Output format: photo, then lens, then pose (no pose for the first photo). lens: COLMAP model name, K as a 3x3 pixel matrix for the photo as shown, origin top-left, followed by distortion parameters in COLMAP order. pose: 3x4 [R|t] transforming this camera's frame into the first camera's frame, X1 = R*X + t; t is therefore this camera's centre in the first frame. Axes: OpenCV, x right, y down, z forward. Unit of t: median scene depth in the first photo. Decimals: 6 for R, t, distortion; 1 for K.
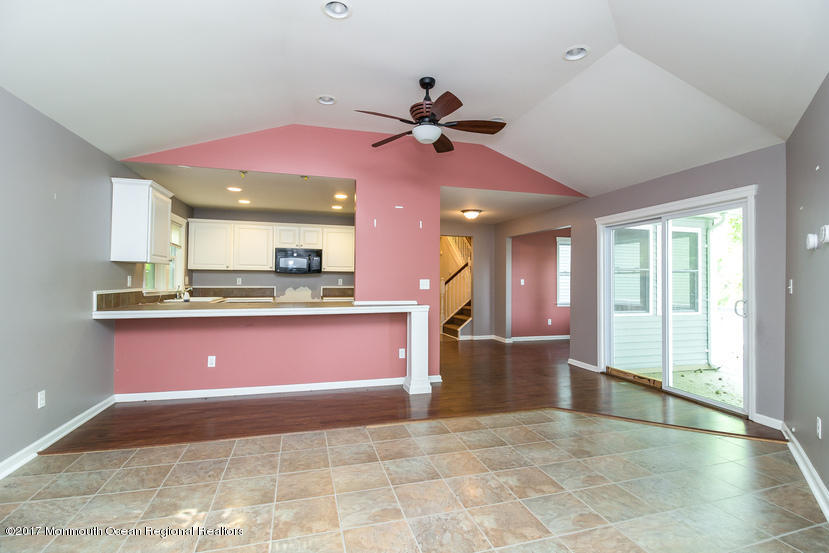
lens RADIAL K [[377.9, 0, 405.8], [0, 377.9, 276.7], [0, 0, 1]] dist [0.000787, -0.010621]
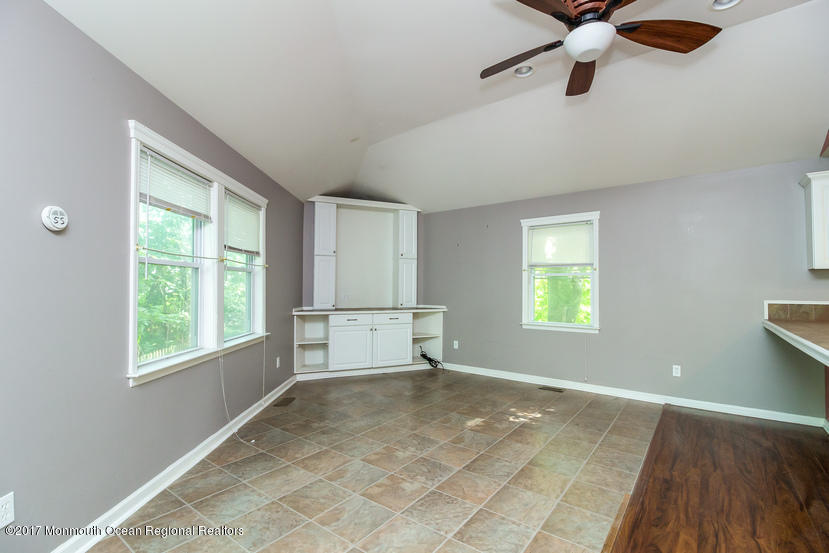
lens RADIAL K [[374.6, 0, 411.1], [0, 374.6, 276.1], [0, 0, 1]] dist [0.017313, -0.009666]
pose [[-0.788757, -0.030133, -0.613966, 0.815551], [-0.004129, 0.999035, -0.043727, 0.026777], [0.614691, -0.031955, -0.788121, 1.631681]]
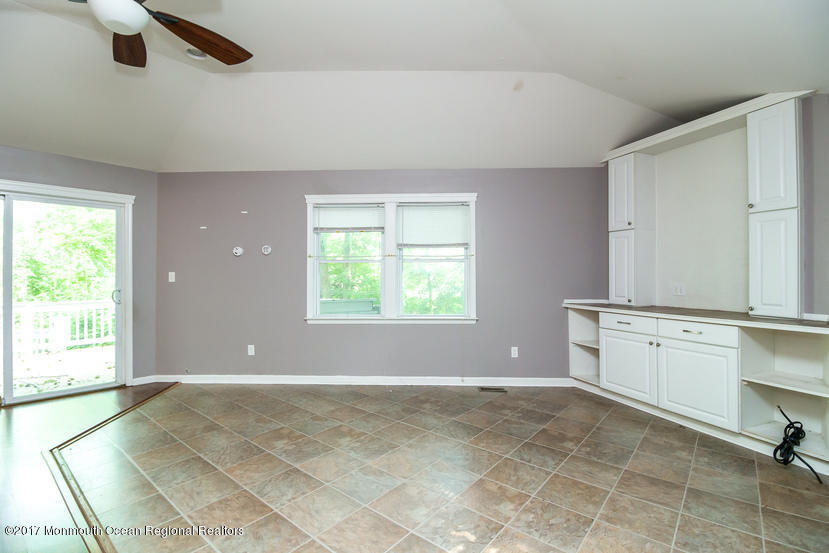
lens RADIAL K [[385.1, 0, 439.4], [0, 385.1, 277.9], [0, 0, 1]] dist [-0.000562, -0.011493]
pose [[-0.610564, -0.007976, 0.791926, -0.874684], [-0.010497, 0.999943, 0.001978, 0.018247], [-0.791897, -0.007105, -0.610613, 1.215527]]
